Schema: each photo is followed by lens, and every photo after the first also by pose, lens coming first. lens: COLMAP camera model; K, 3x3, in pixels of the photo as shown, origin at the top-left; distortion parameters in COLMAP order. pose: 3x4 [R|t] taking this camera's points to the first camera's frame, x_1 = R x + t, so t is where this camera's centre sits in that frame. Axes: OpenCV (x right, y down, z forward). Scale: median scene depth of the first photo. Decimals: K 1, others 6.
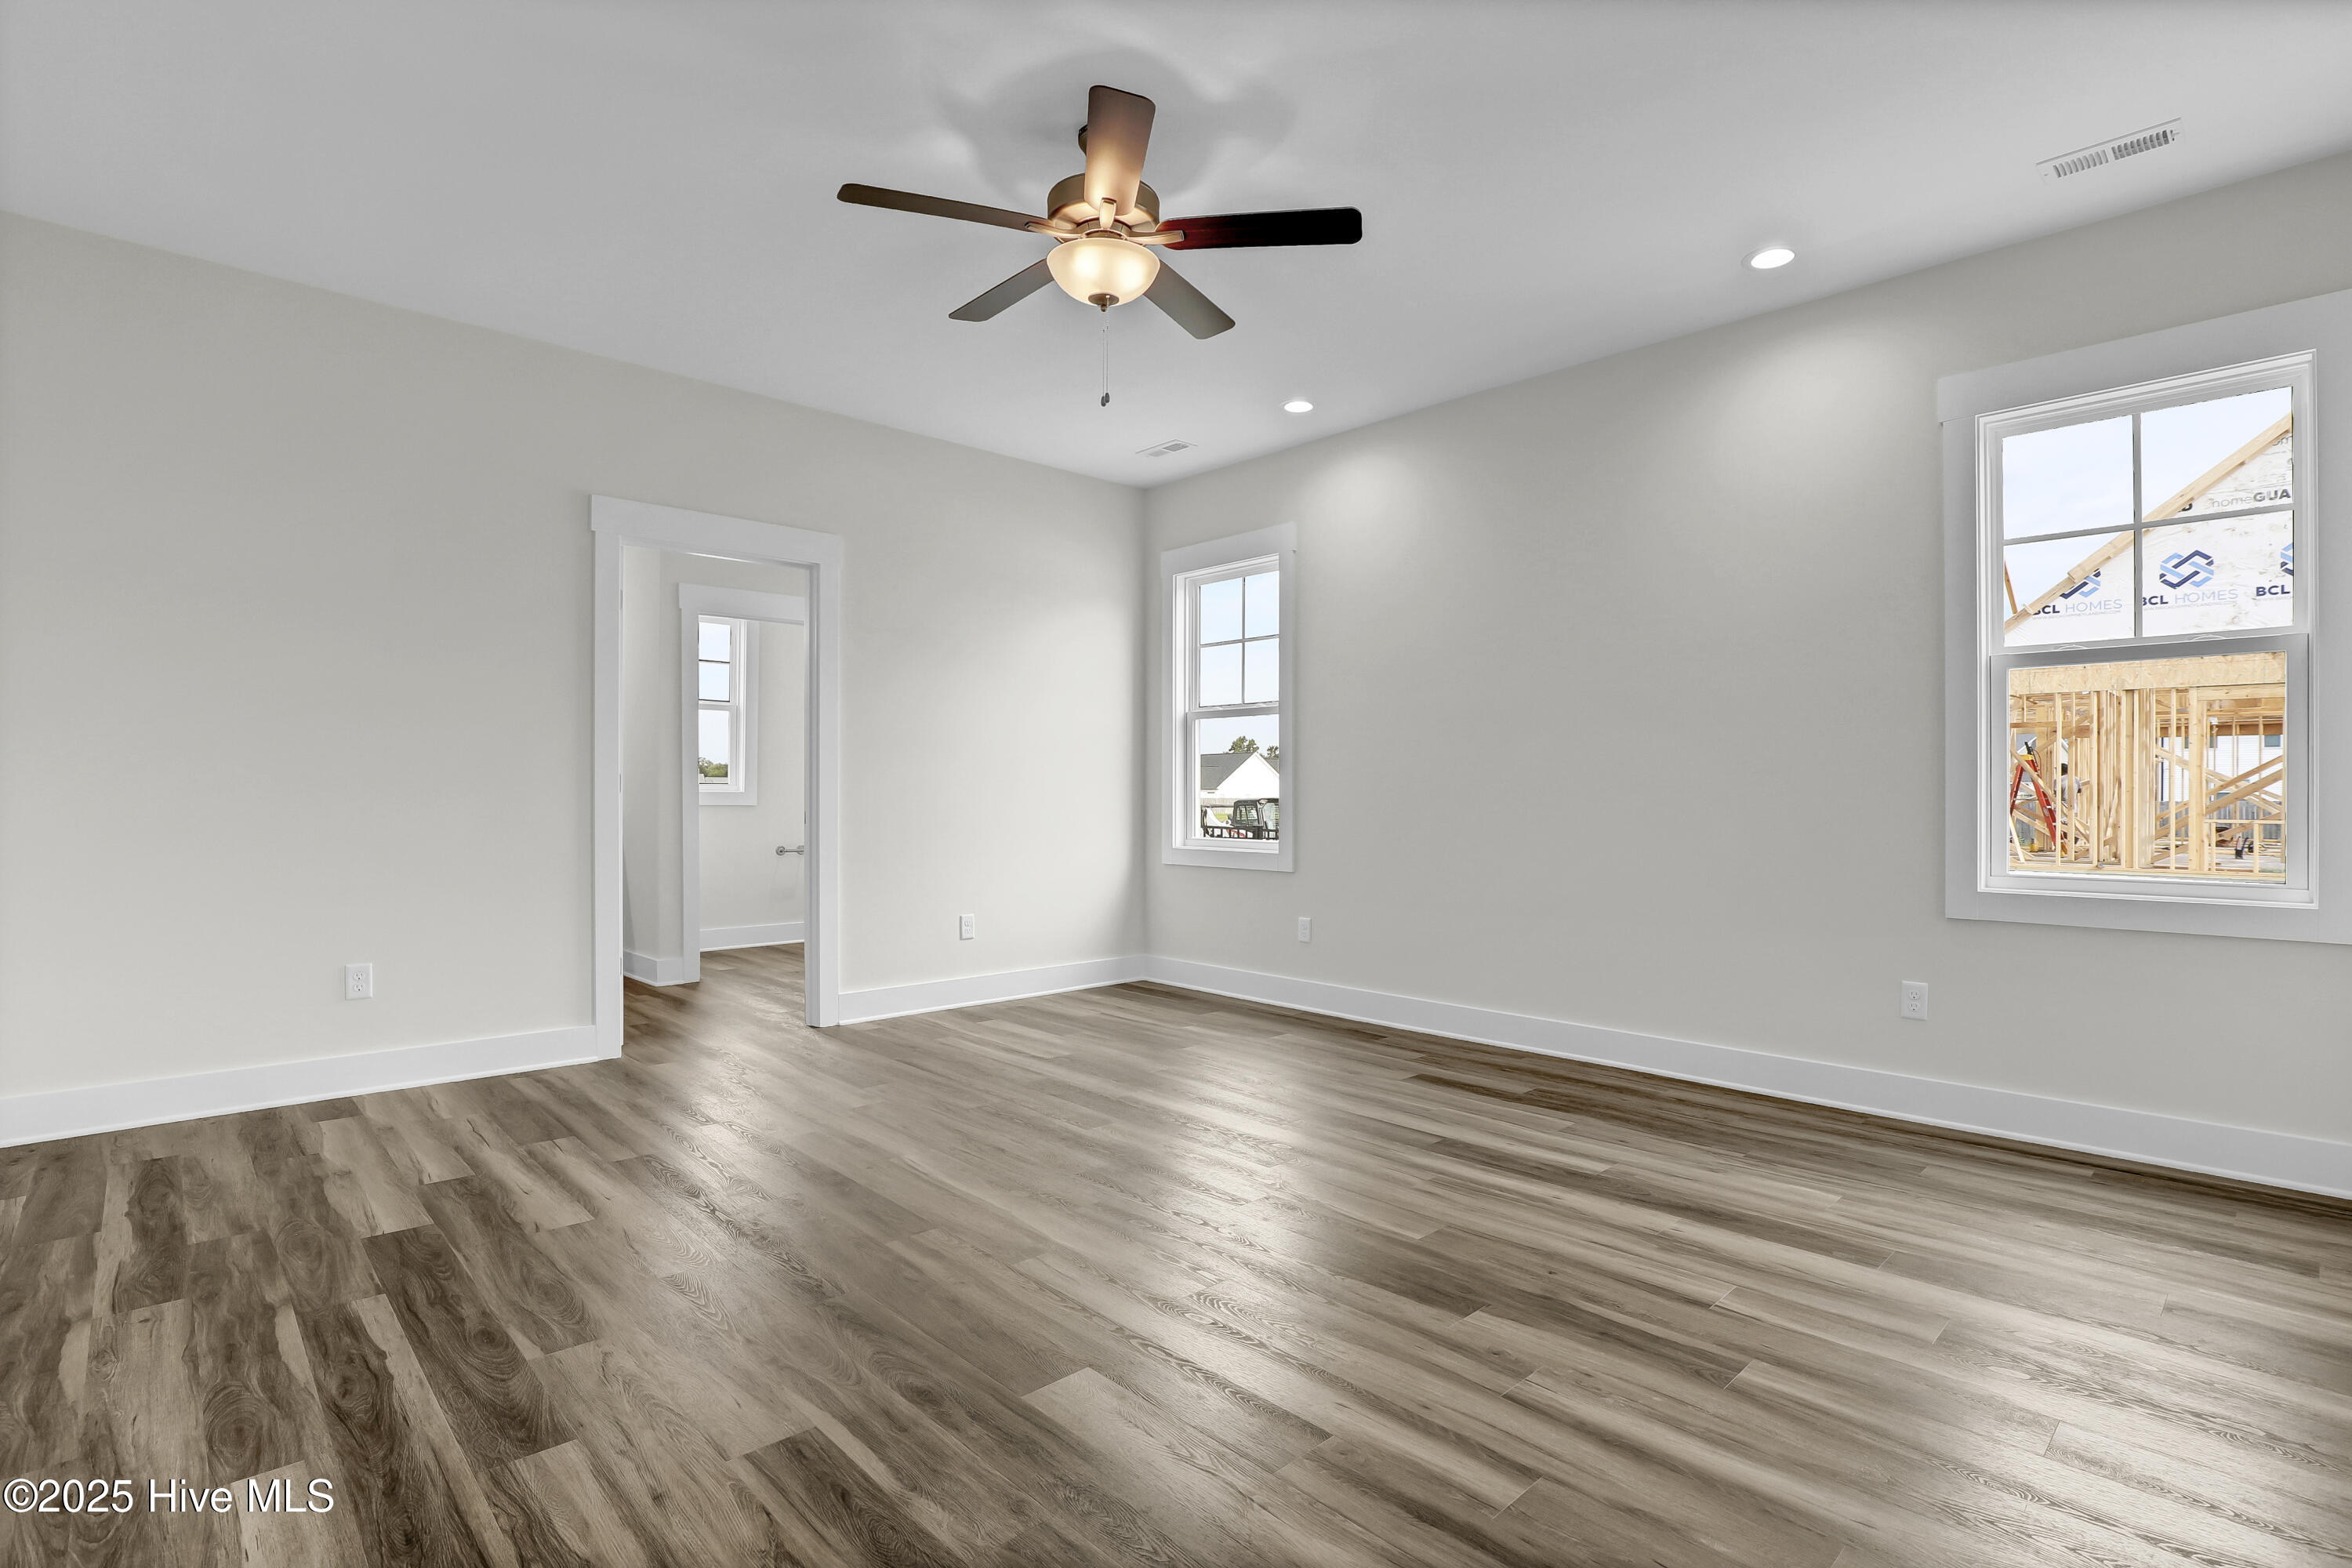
lens RADIAL K [[1095.0, 0, 1178.1], [0, 1095.0, 788.0], [0, 0, 1]] dist [0.004068, 0.000461]
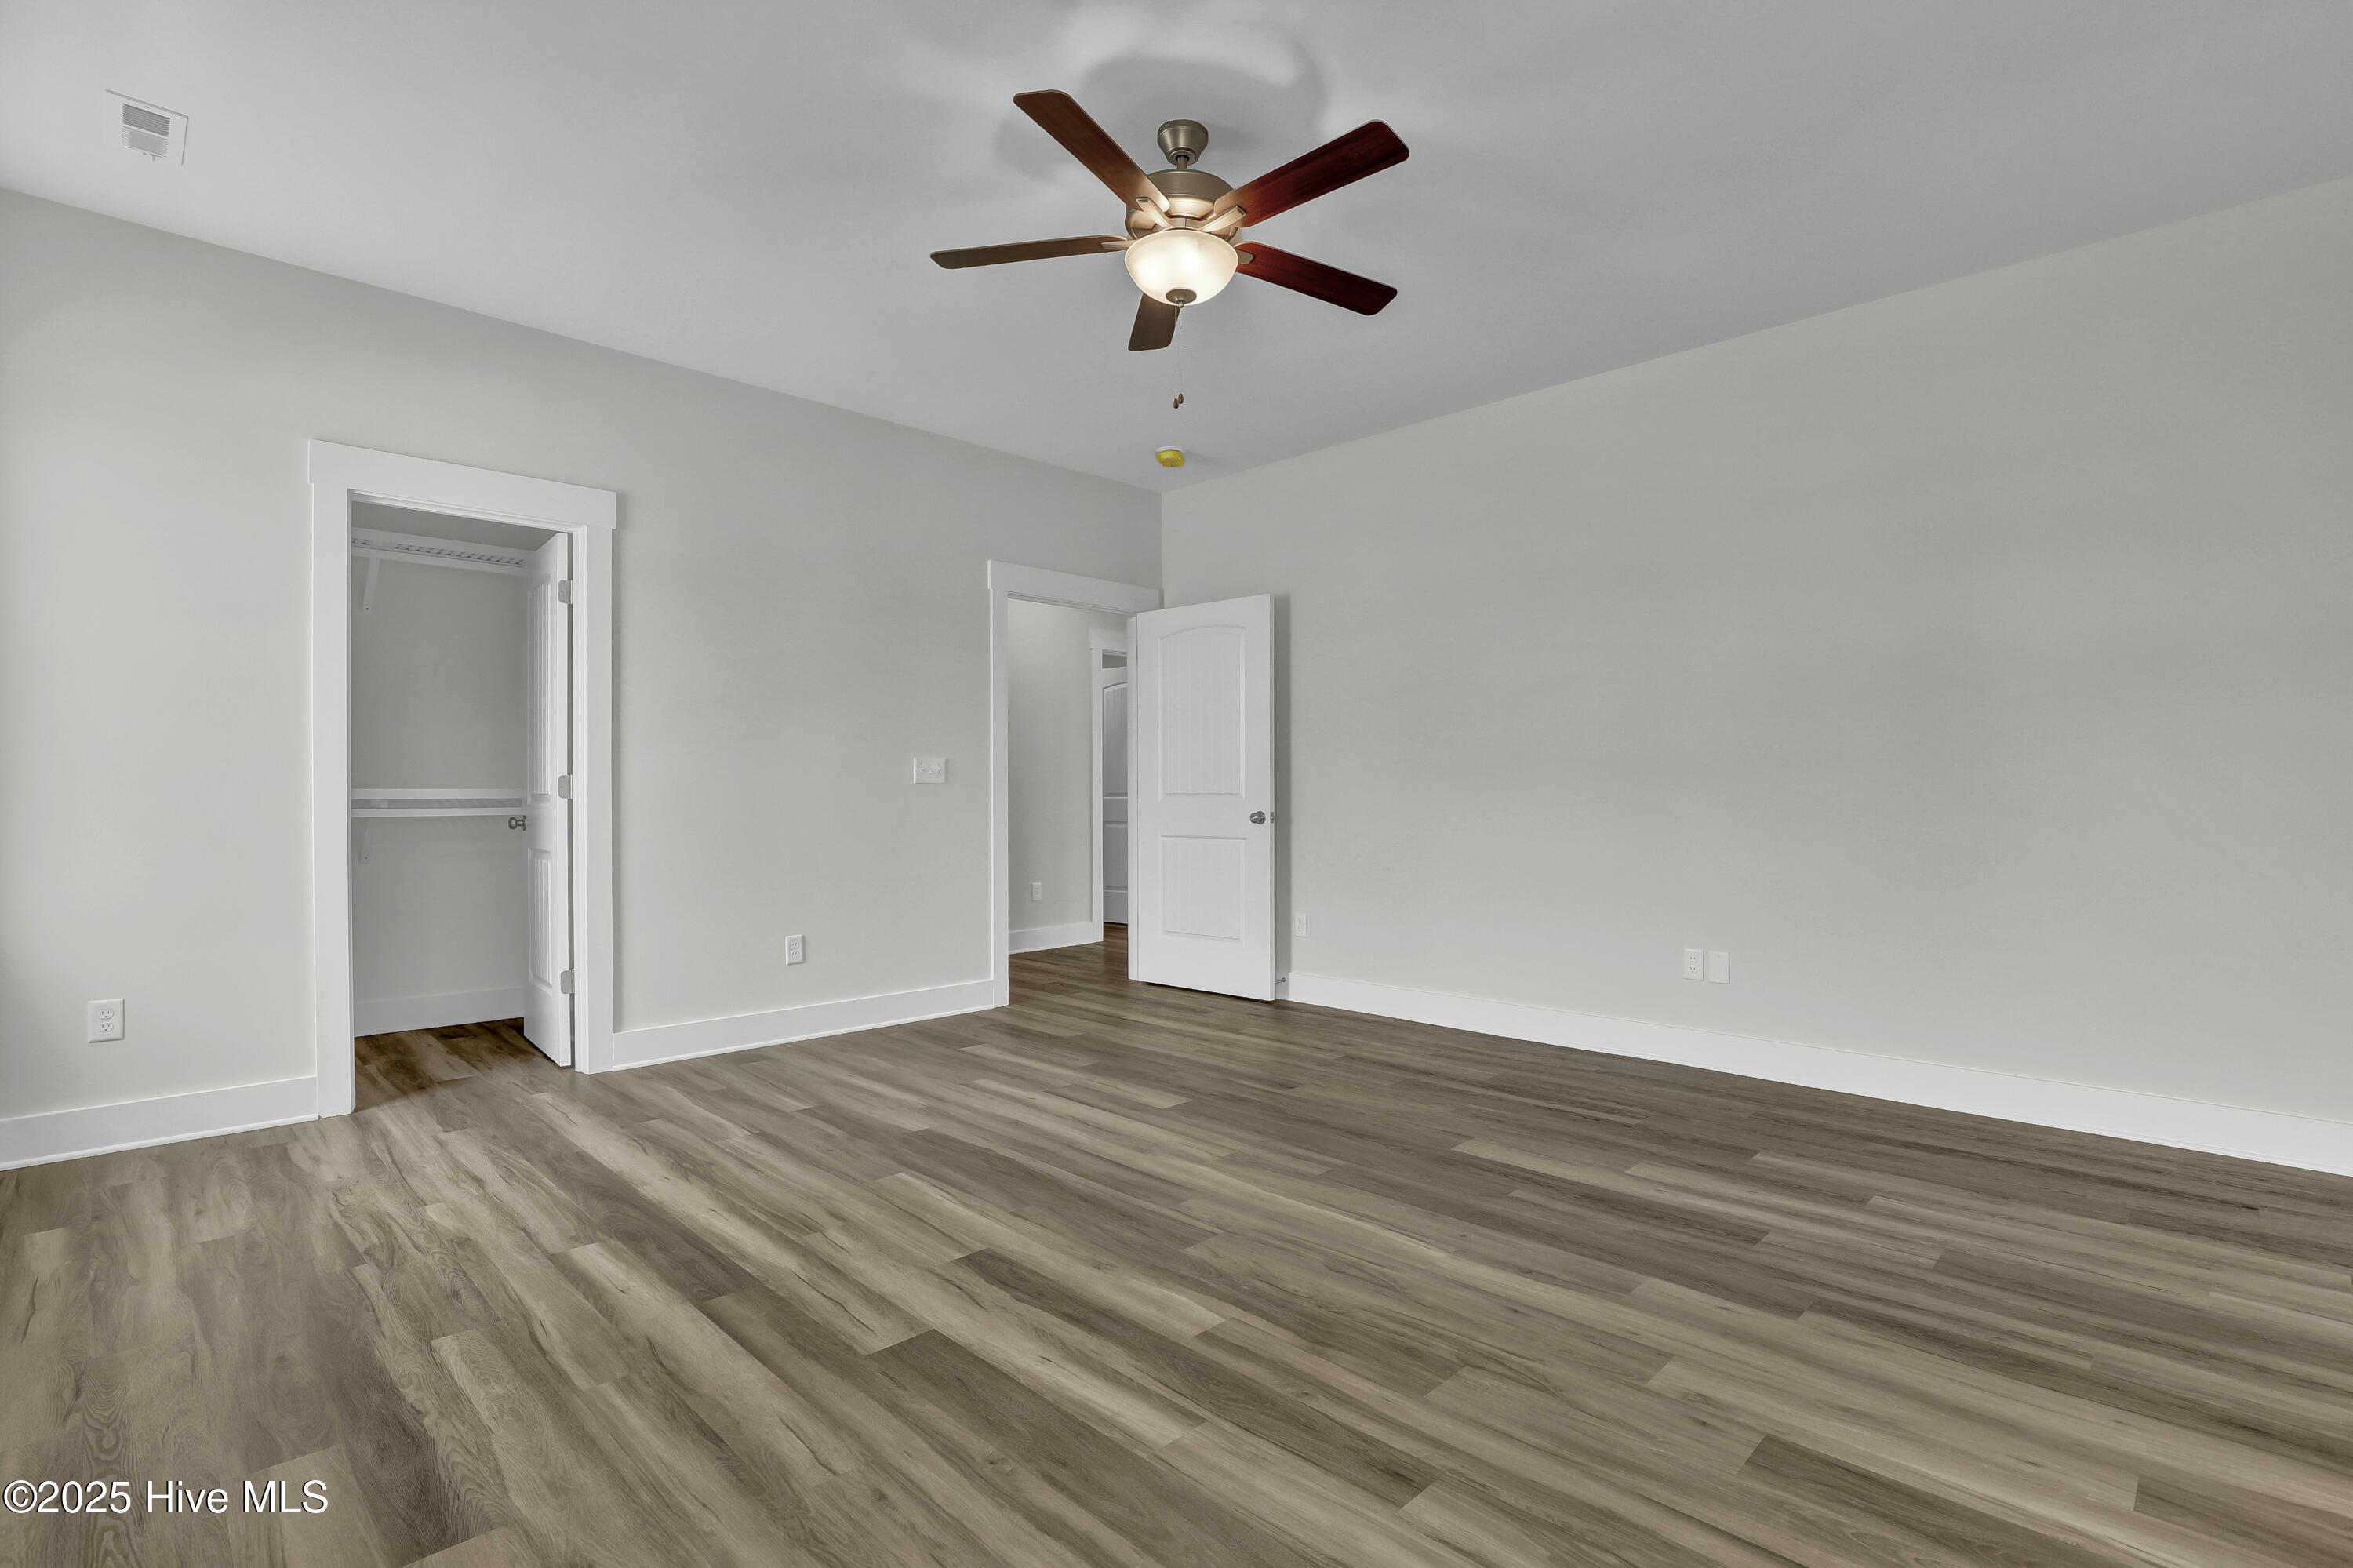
lens RADIAL K [[1095.5, 0, 1174.2], [0, 1095.5, 789.6], [0, 0, 1]] dist [0.004068, 0.000461]
pose [[-0.999593, -0.001175, -0.028488, -0.037299], [-0.001004, 0.999981, -0.006031, 0.007049], [0.028495, -0.005999, -0.999576, 2.113984]]
